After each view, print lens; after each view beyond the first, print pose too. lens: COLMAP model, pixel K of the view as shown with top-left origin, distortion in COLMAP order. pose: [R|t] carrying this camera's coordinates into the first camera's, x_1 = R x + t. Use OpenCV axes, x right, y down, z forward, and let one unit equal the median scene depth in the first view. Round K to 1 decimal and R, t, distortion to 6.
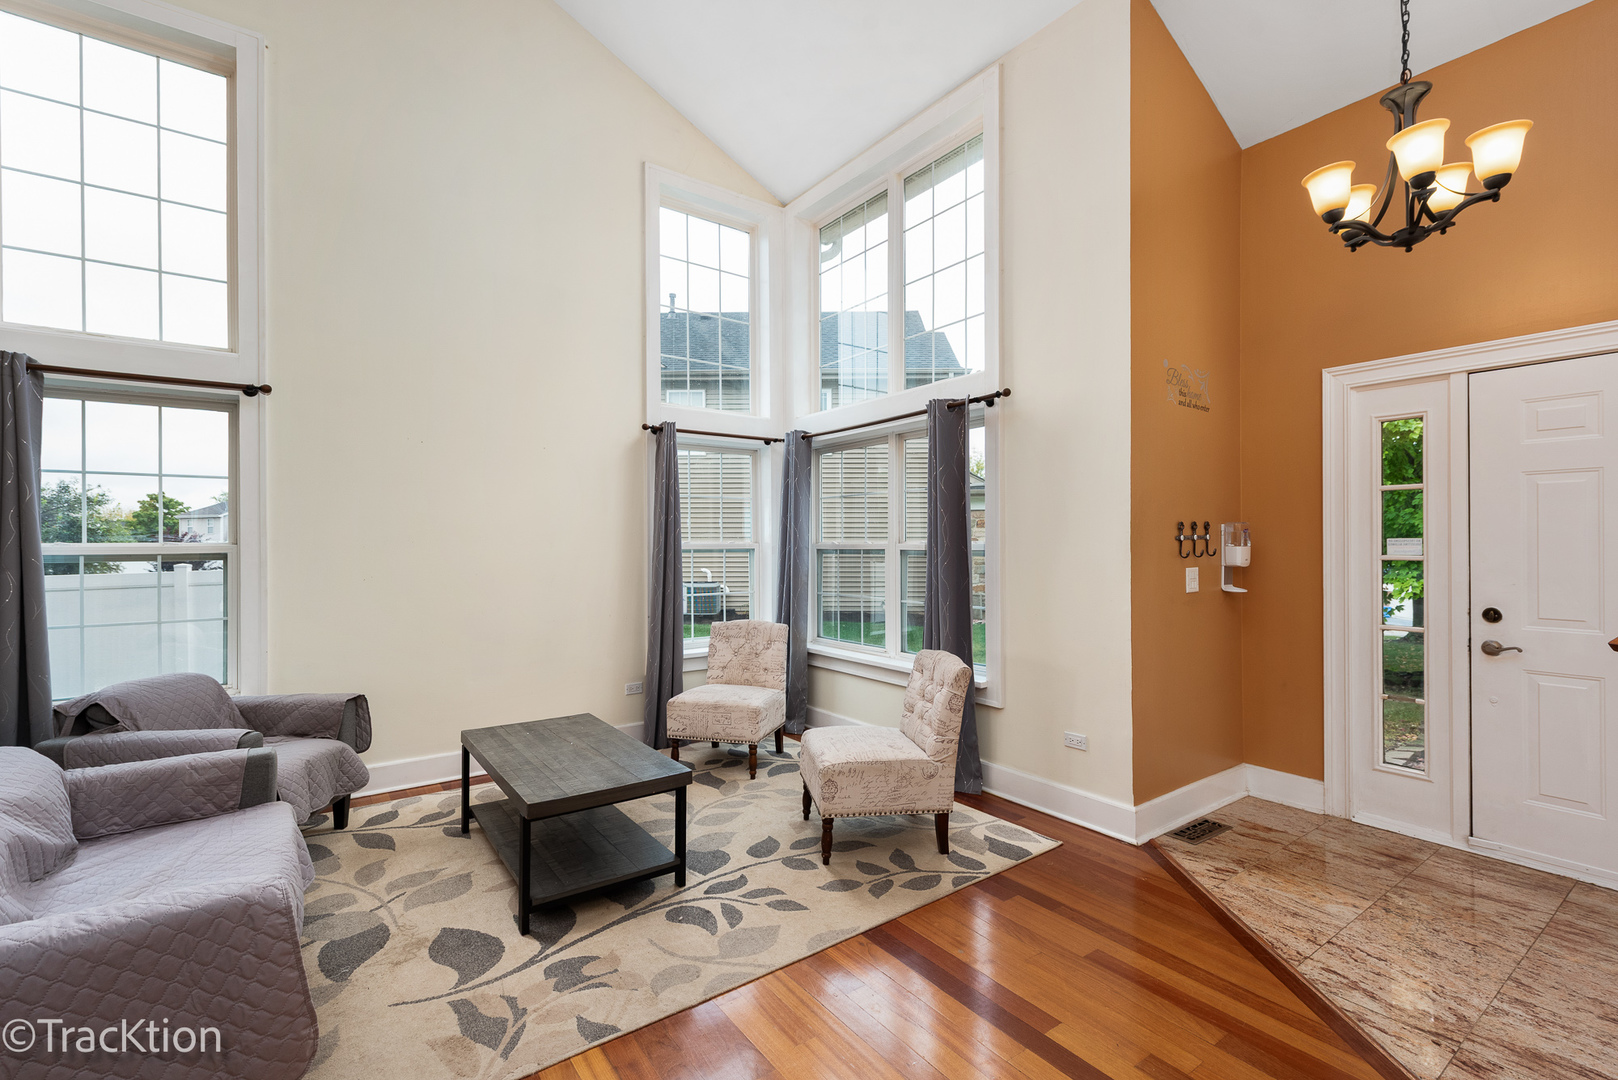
lens RADIAL K [[723.2, 0, 817.6], [0, 723.2, 526.1], [0, 0, 1]] dist [0.004216, 0.000346]
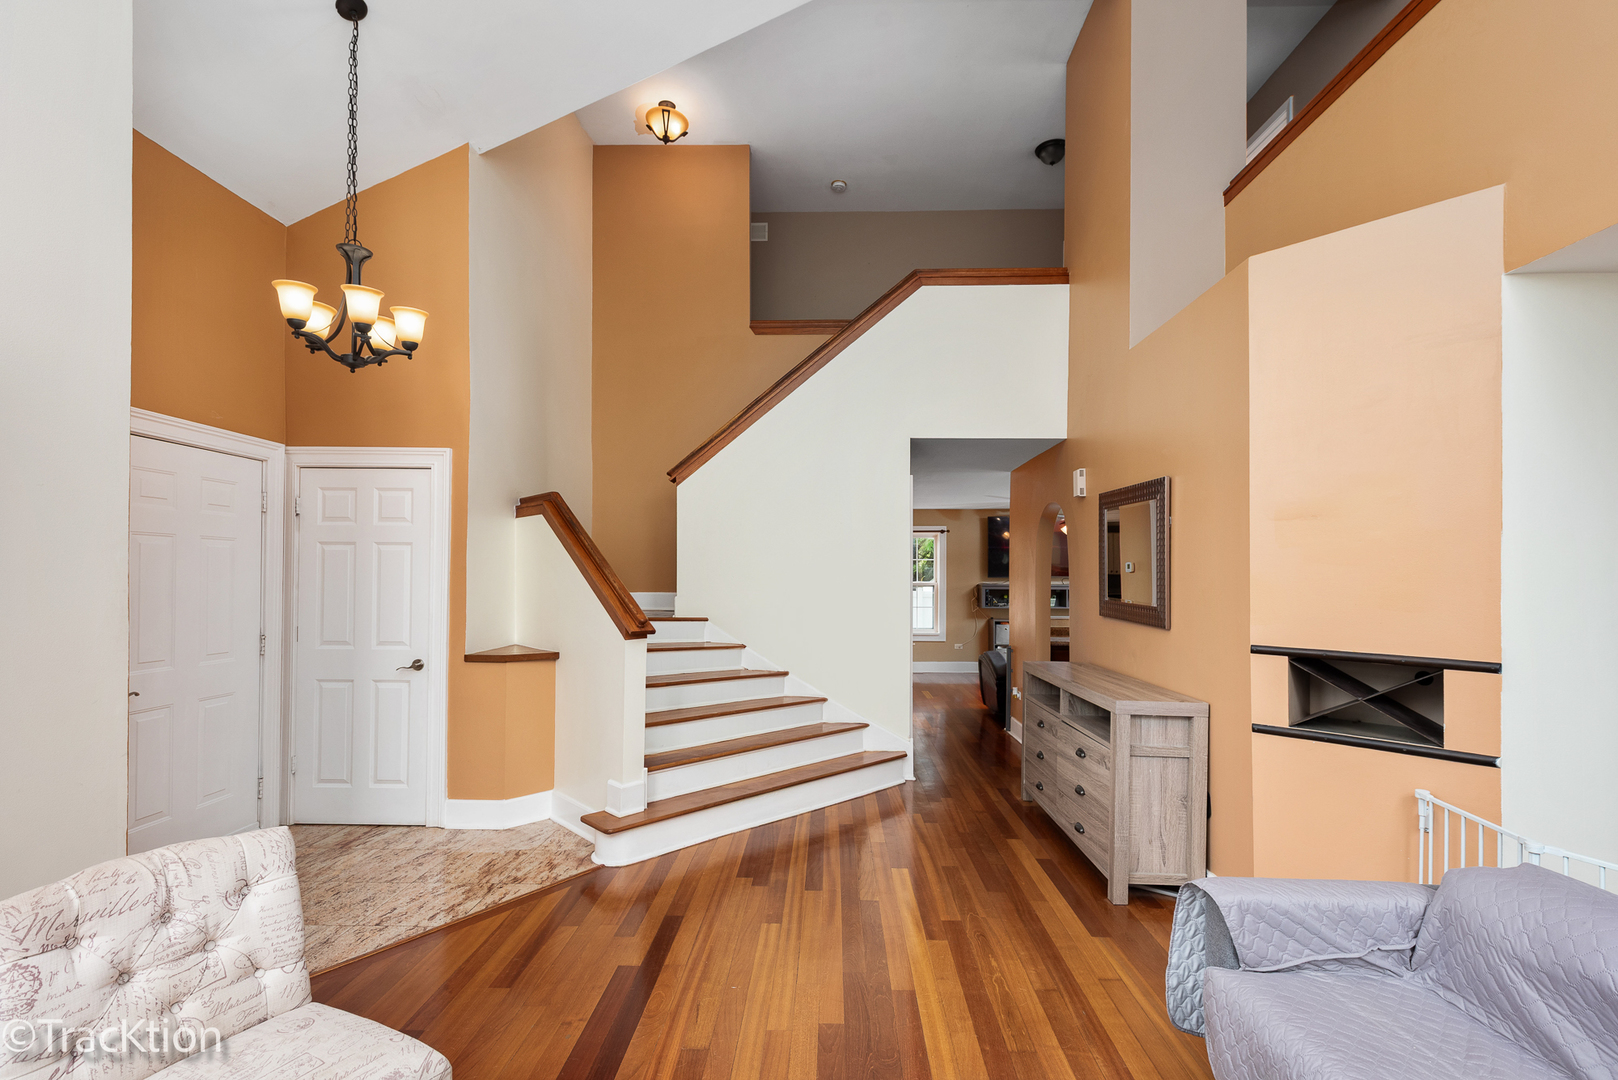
lens RADIAL K [[722.6, 0, 810.0], [0, 722.6, 569.6], [0, 0, 1]] dist [-0.001077, -0.000565]
pose [[-0.790868, 0.010647, 0.611894, -0.615813], [-0.006860, 0.999632, -0.026260, -0.006836], [-0.611948, -0.024966, -0.790504, 1.482767]]
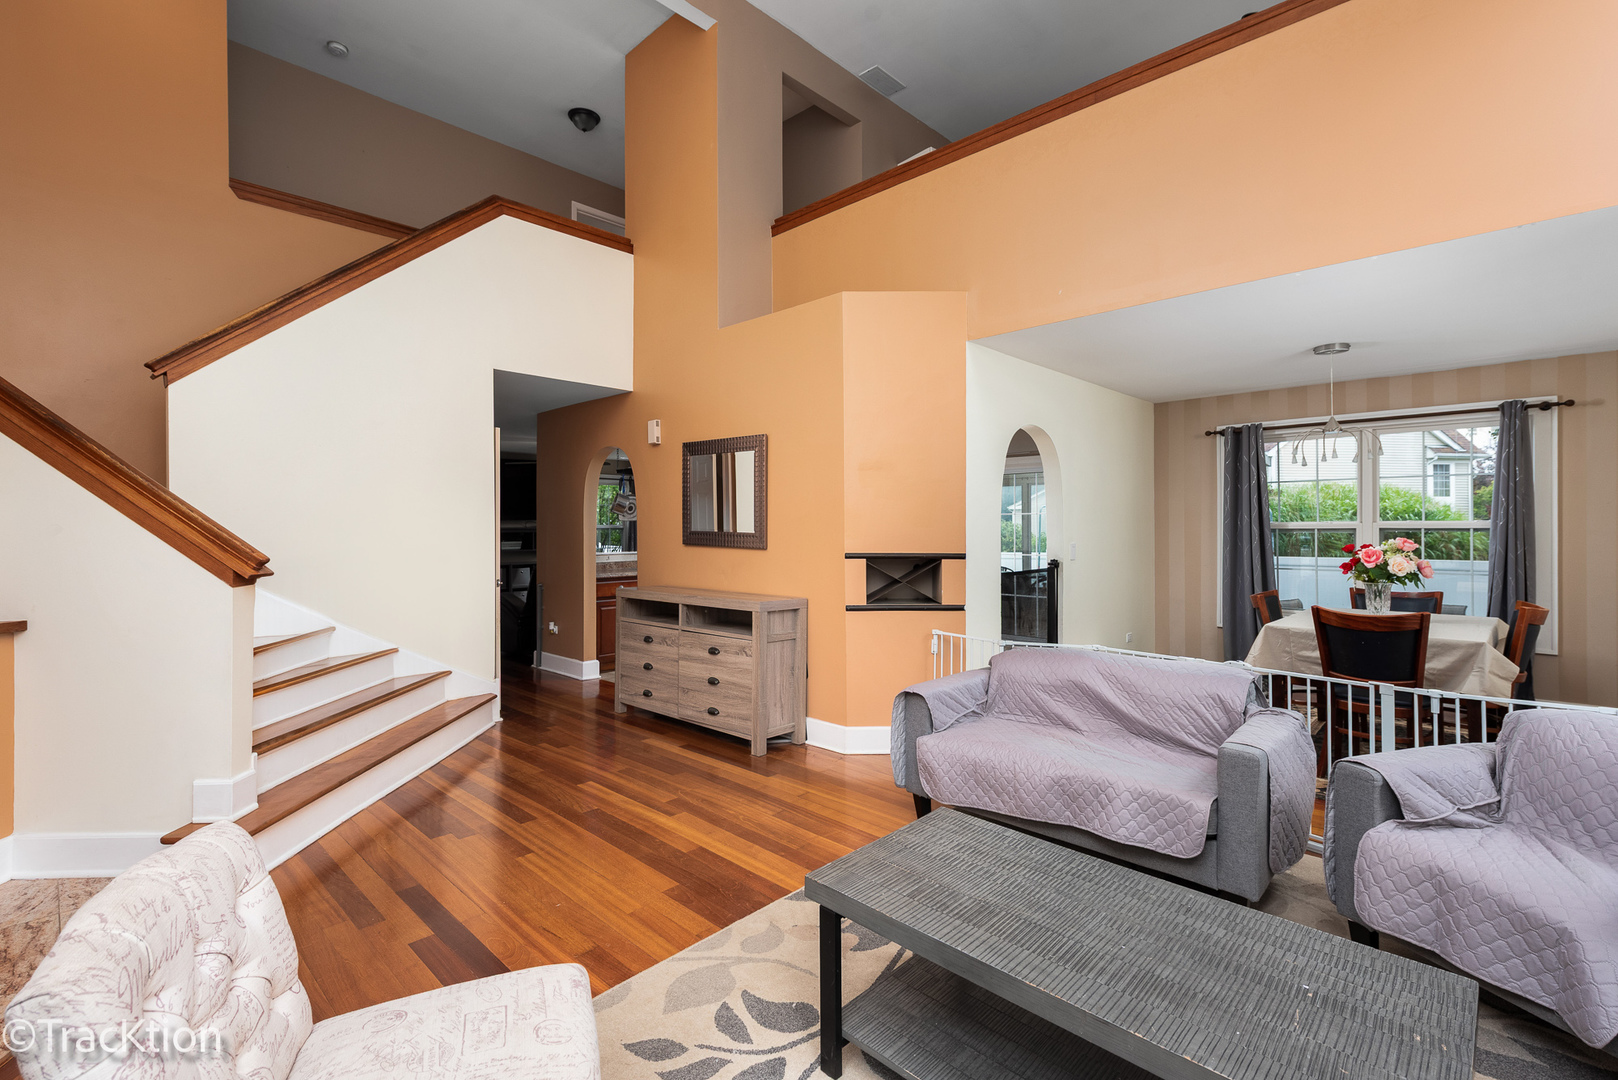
lens RADIAL K [[723.2, 0, 817.6], [0, 723.2, 526.1], [0, 0, 1]] dist [0.004216, 0.000346]
pose [[-0.982787, 0.013954, -0.184213, -0.078749], [0.016731, 0.999768, -0.013531, 0.037517], [0.183981, -0.016380, -0.982793, 1.819197]]
